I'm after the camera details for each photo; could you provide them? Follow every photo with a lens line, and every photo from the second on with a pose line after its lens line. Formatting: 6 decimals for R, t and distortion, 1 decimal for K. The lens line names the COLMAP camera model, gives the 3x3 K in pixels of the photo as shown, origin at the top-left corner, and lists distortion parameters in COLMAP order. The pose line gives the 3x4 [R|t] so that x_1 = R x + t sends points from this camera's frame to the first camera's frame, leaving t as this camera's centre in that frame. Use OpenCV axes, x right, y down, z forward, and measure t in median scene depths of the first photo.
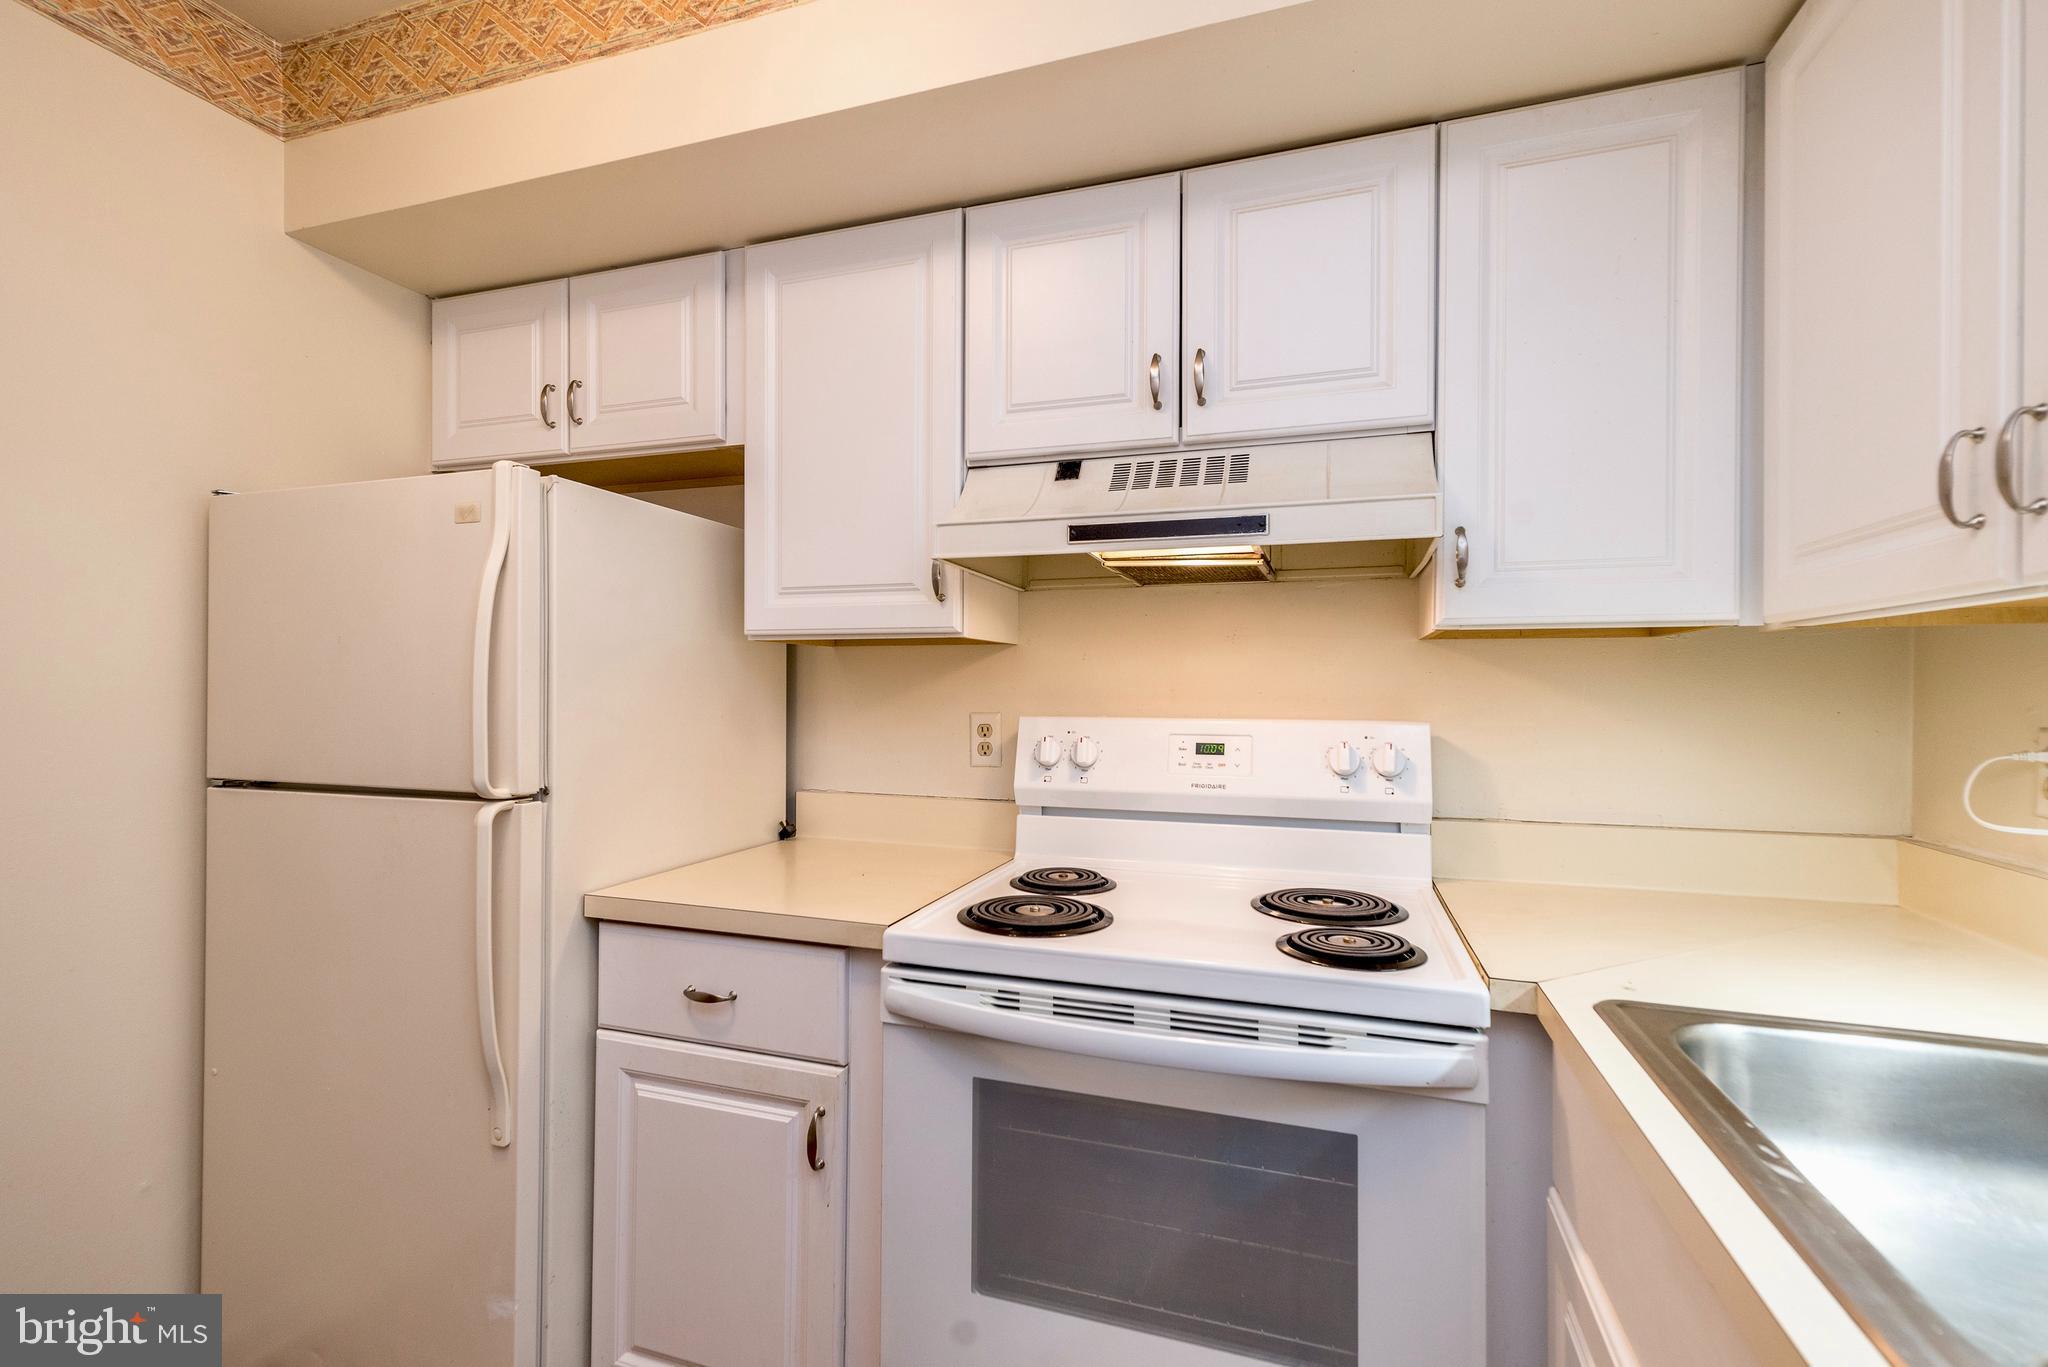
lens RADIAL K [[898.4, 0, 1003.1], [0, 898.4, 693.8], [0, 0, 1]] dist [0.004778, 0.001483]
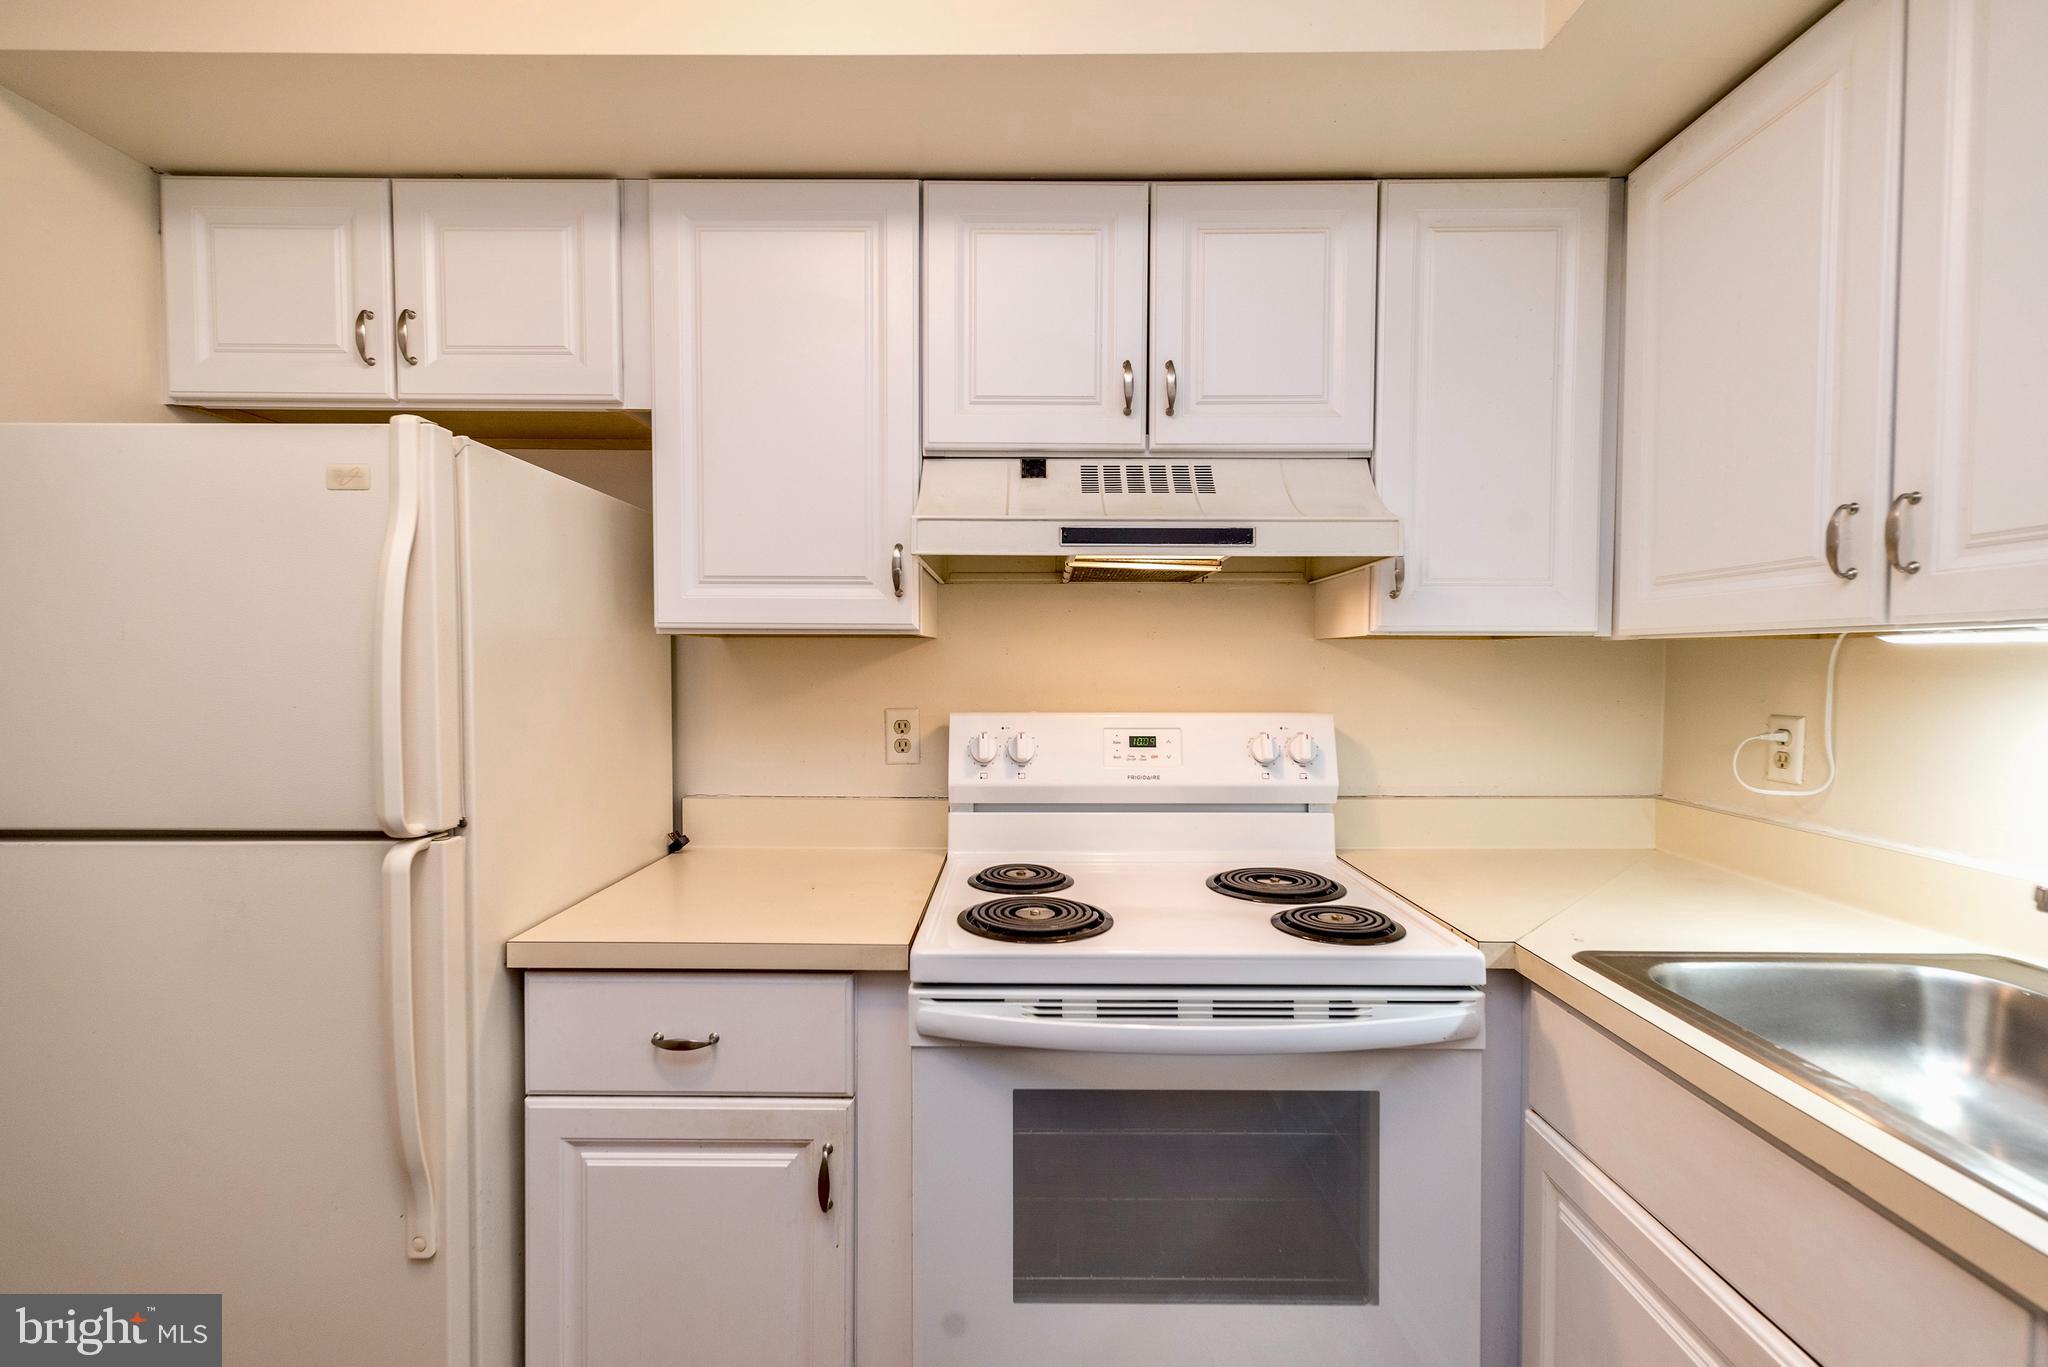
lens RADIAL K [[898.4, 0, 1009.4], [0, 898.4, 693.0], [0, 0, 1]] dist [0.004778, 0.001483]
pose [[0.949796, -0.013529, 0.312576, -0.279715], [0.004229, 0.999529, 0.030411, -0.032114], [-0.312840, -0.027562, 0.949406, 0.062474]]
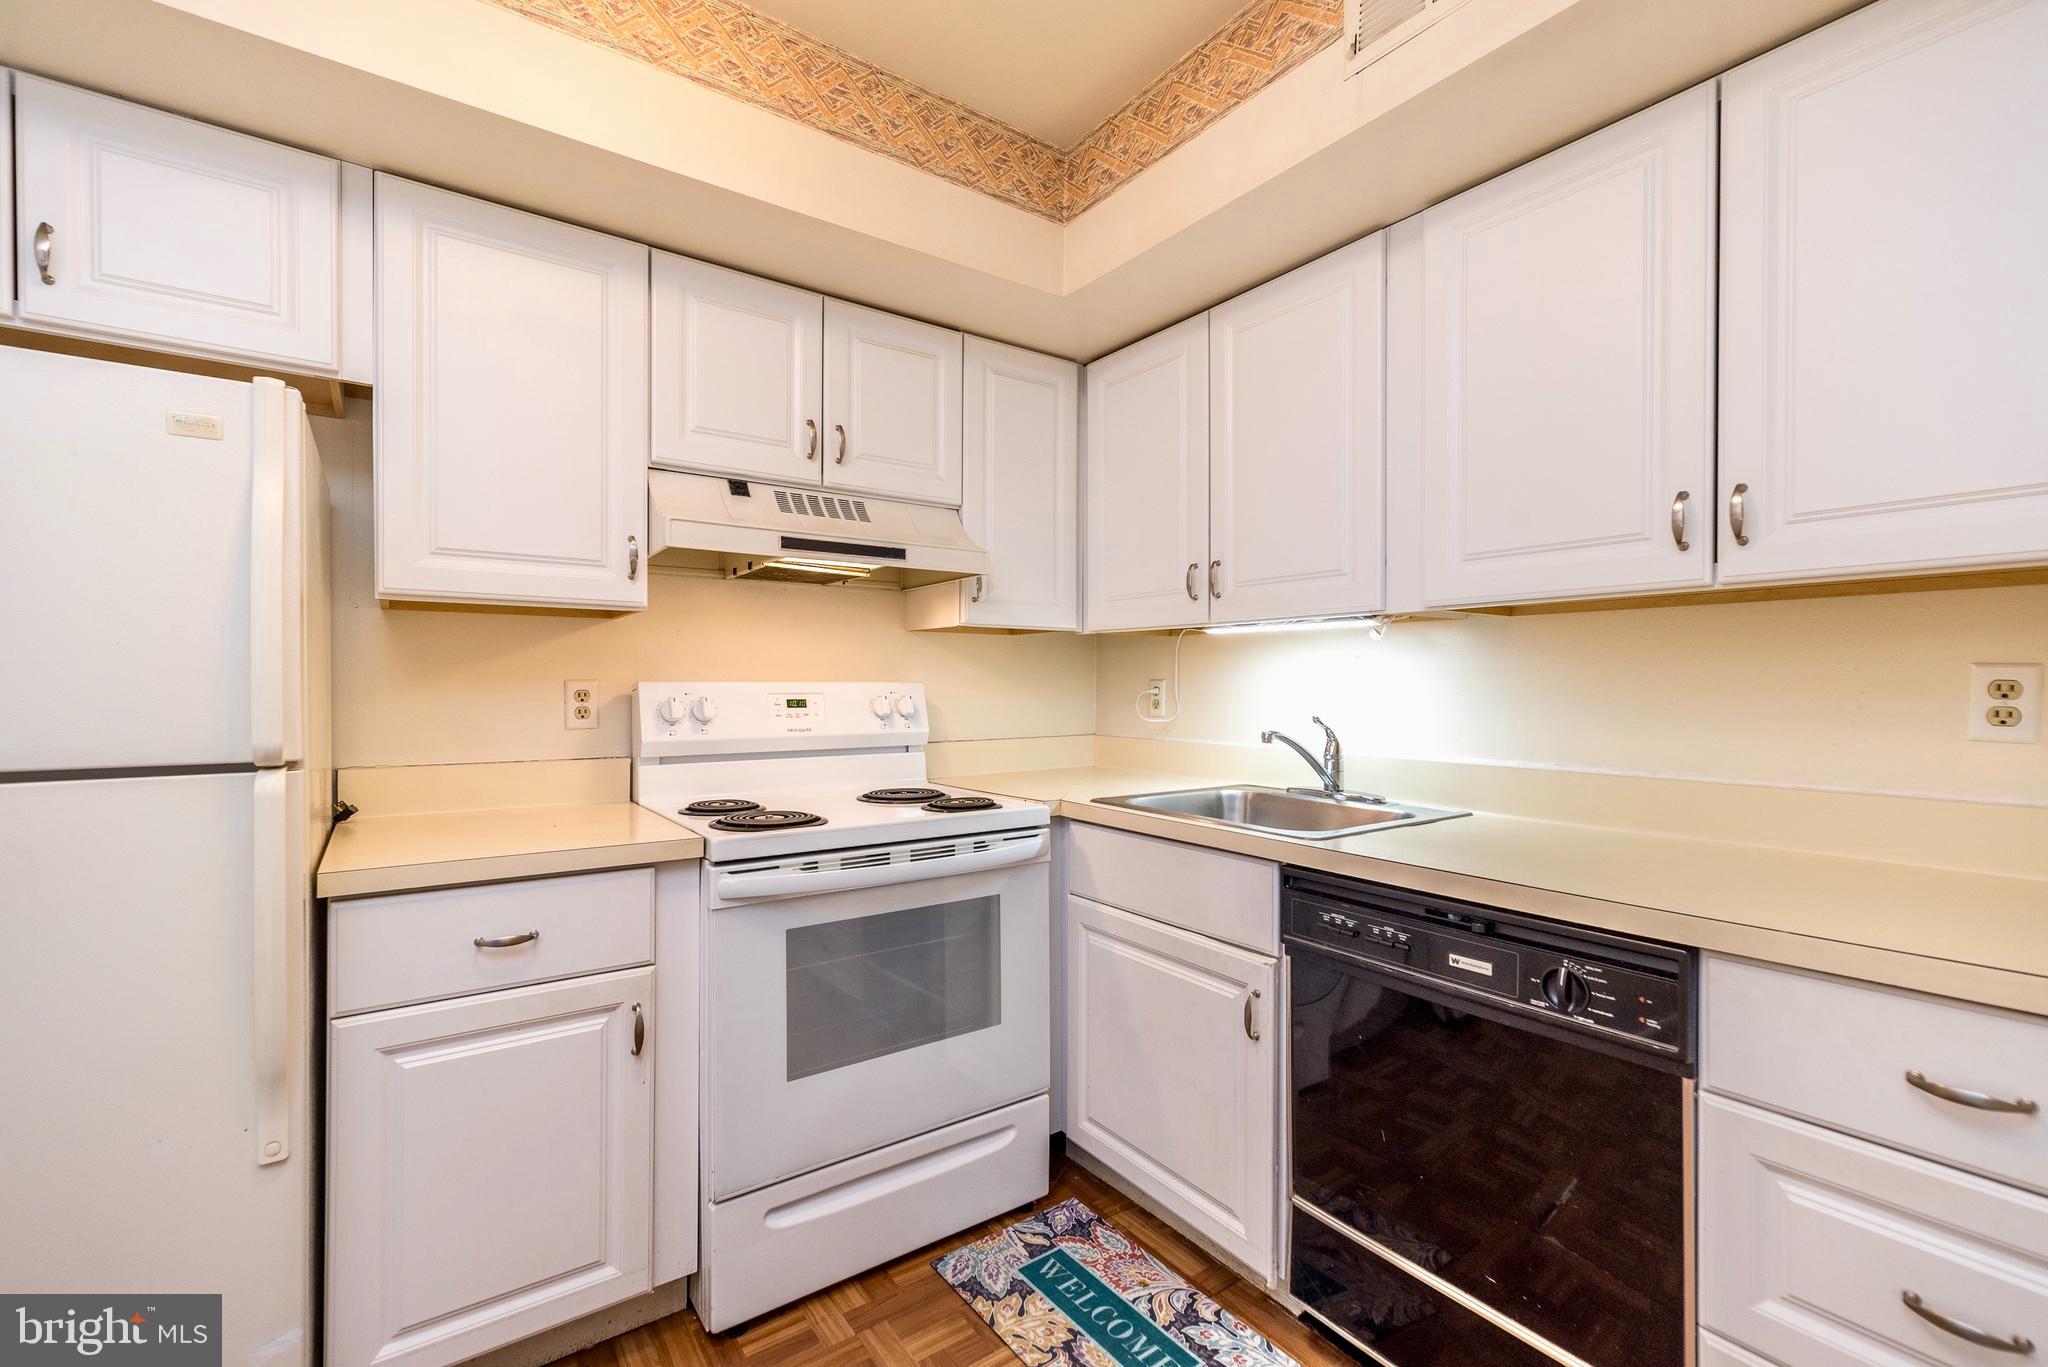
lens RADIAL K [[898.4, 0, 1016.0], [0, 898.4, 693.0], [0, 0, 1]] dist [0.004778, 0.001483]
pose [[0.589343, -0.010696, 0.807812, -0.780257], [0.003682, 0.999938, 0.010553, 0.036787], [-0.807875, -0.003245, 0.589346, -0.092179]]
